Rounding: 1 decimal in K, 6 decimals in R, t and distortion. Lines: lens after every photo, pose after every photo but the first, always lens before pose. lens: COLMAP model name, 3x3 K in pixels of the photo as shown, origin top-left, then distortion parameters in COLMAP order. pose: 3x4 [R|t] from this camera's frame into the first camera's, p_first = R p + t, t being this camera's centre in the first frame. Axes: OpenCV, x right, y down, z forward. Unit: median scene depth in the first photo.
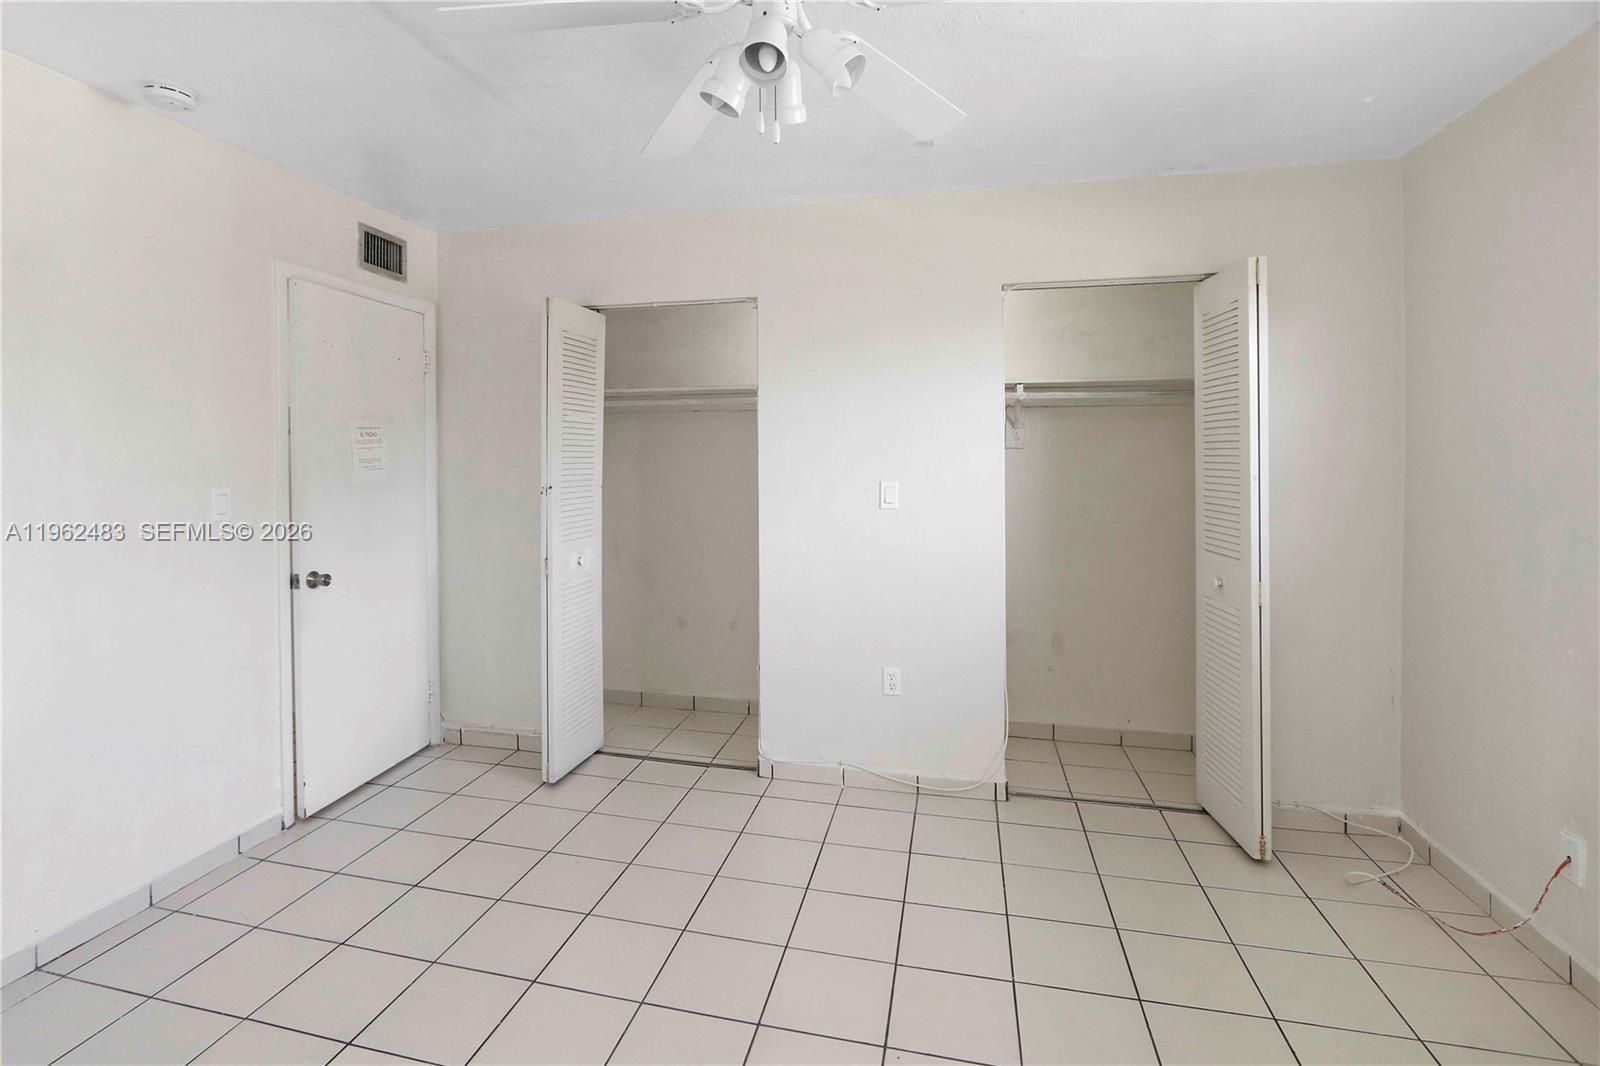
lens RADIAL K [[758.4, 0, 761.6], [0, 758.4, 458.2], [0, 0, 1]] dist [-0.013638, 0.003599]
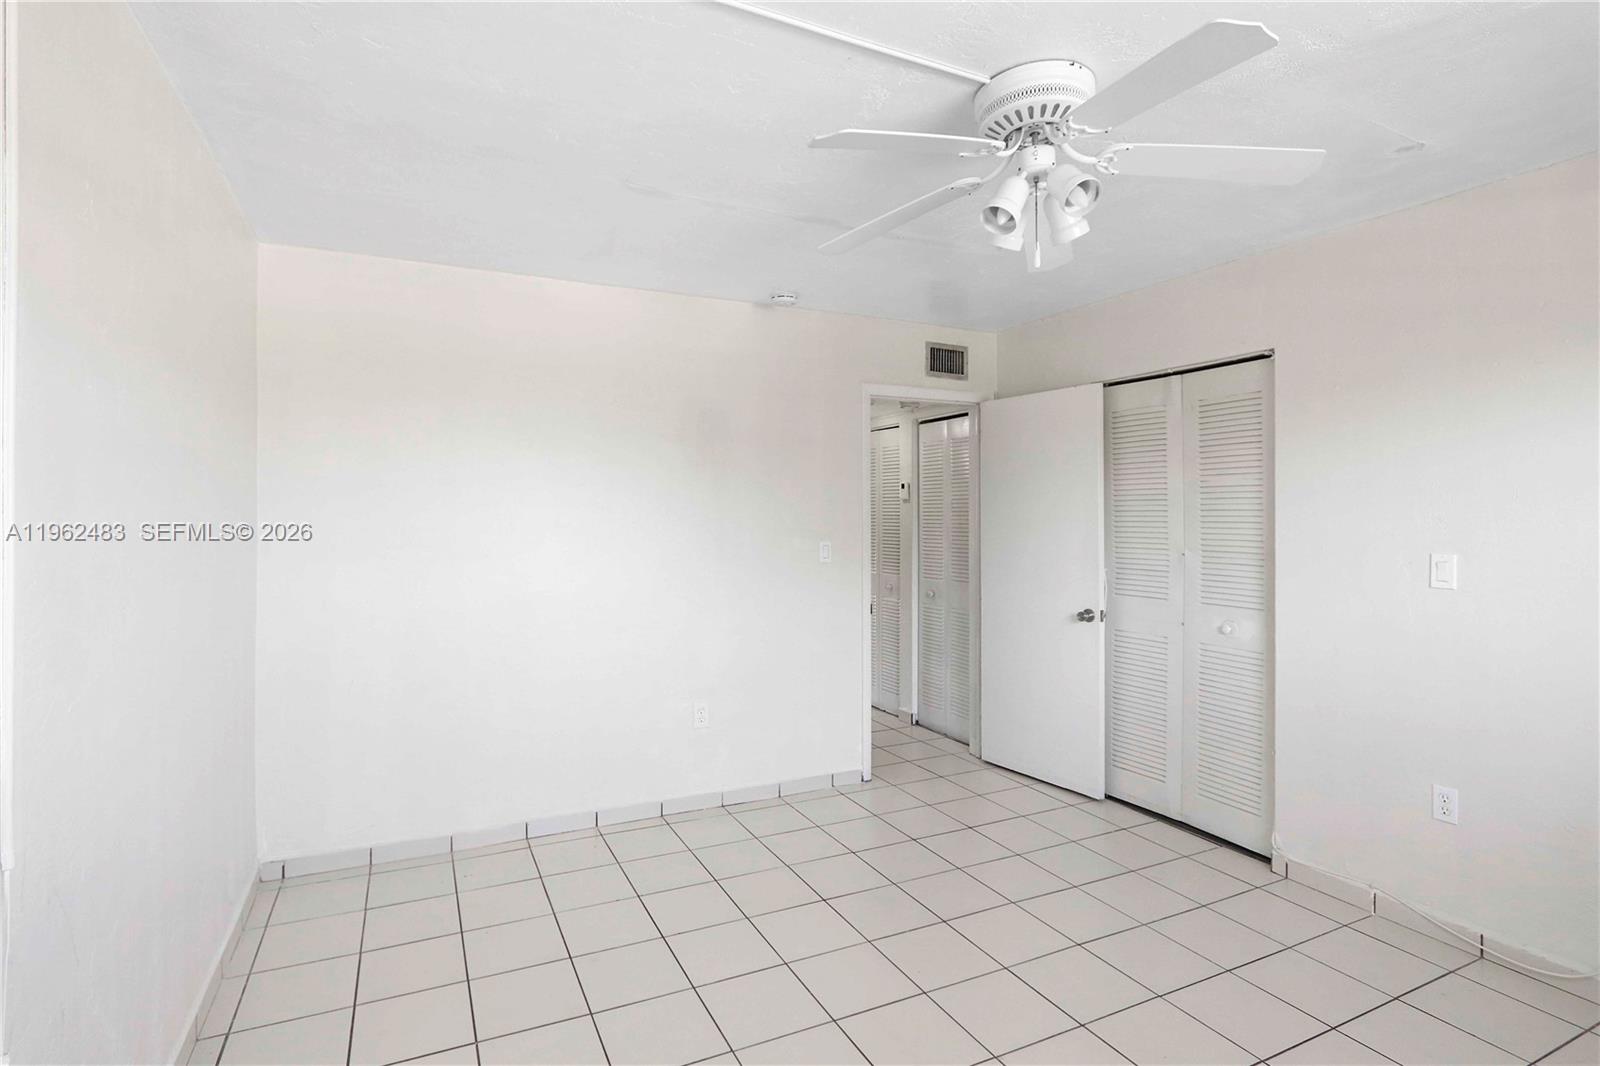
lens RADIAL K [[758.4, 0, 784.0], [0, 758.4, 509.8], [0, 0, 1]] dist [-0.013638, 0.003599]
pose [[0.651013, -0.006302, -0.759041, 0.324690], [-0.002168, 0.999946, -0.010161, -0.006307], [0.759064, 0.008260, 0.650964, -0.047465]]
